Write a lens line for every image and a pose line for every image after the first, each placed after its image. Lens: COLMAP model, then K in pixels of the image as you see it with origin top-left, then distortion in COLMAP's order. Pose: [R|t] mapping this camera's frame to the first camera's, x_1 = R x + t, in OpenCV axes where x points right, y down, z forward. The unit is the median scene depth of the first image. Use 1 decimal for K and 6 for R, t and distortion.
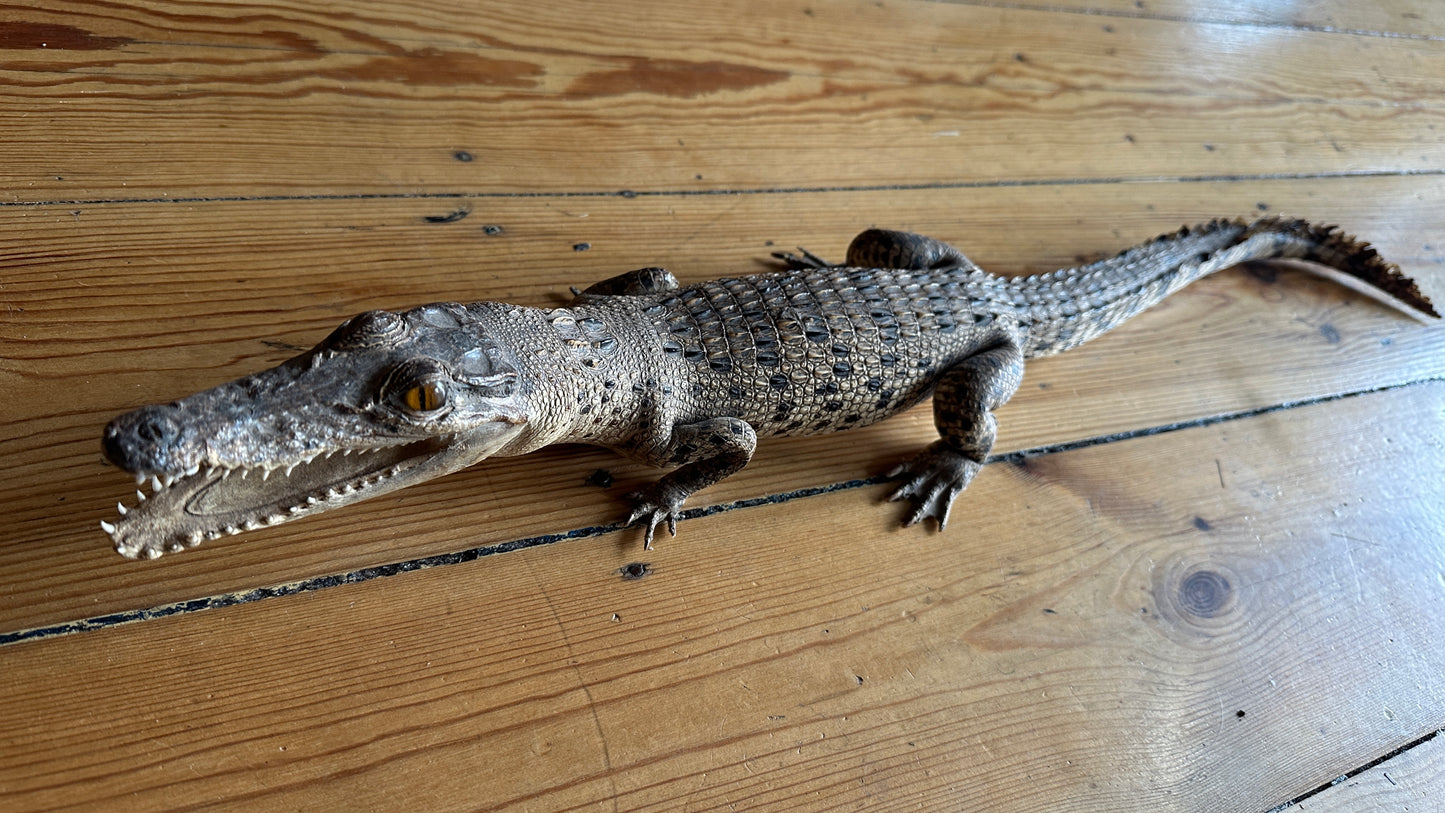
lens RADIAL K [[1026.5, 0, 718.0], [0, 1026.5, 385.0], [0, 0, 1]] dist [0.028777, -0.063970]
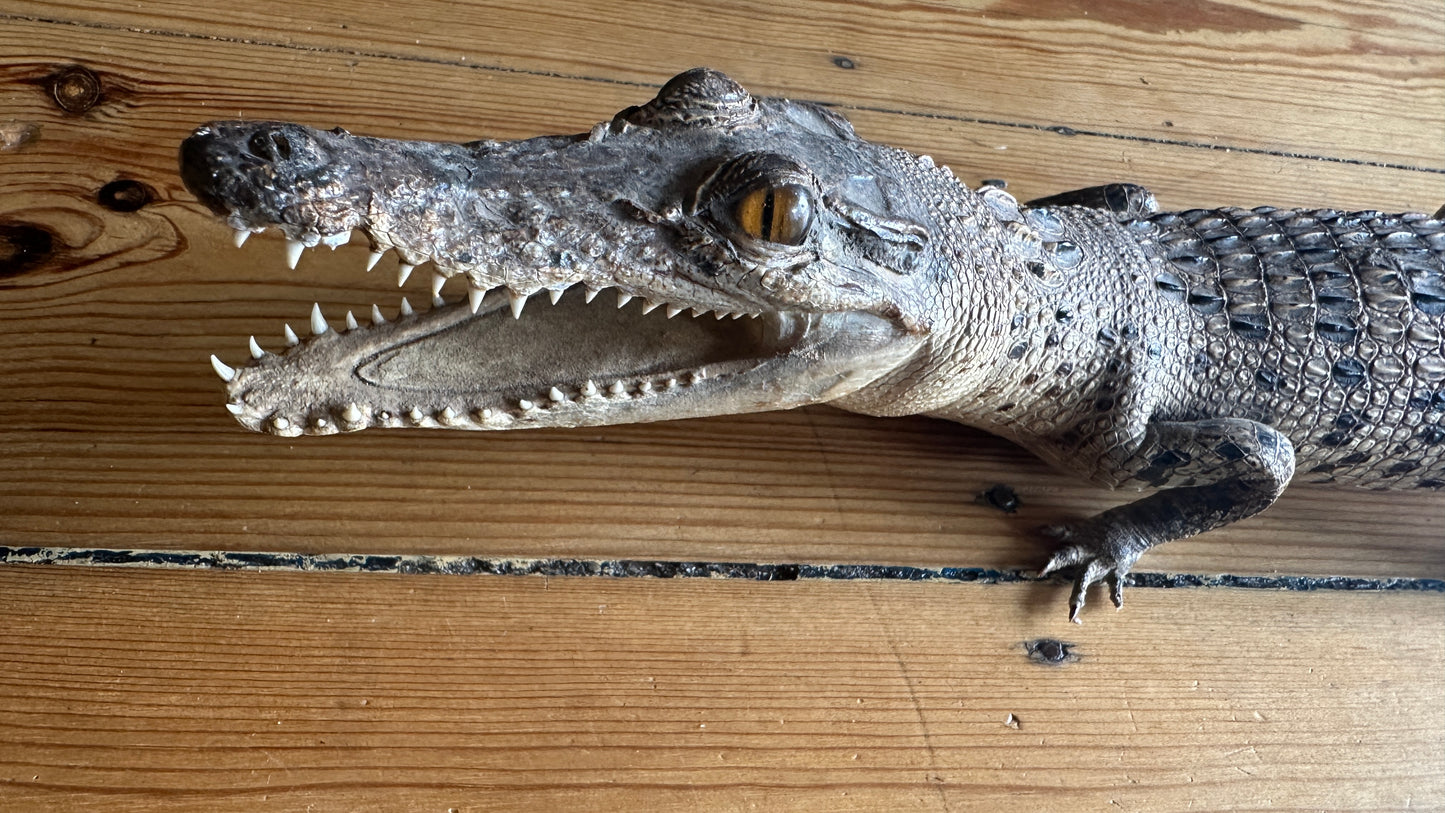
lens RADIAL K [[1059.6, 0, 719.8], [0, 1059.6, 454.7], [0, 0, 1]] dist [0.039010, -0.061425]
pose [[0.950123, 0.132693, -0.282239, -0.099093], [-0.147917, 0.988441, -0.033237, 0.112968], [0.274567, 0.073327, 0.958768, 0.336705]]
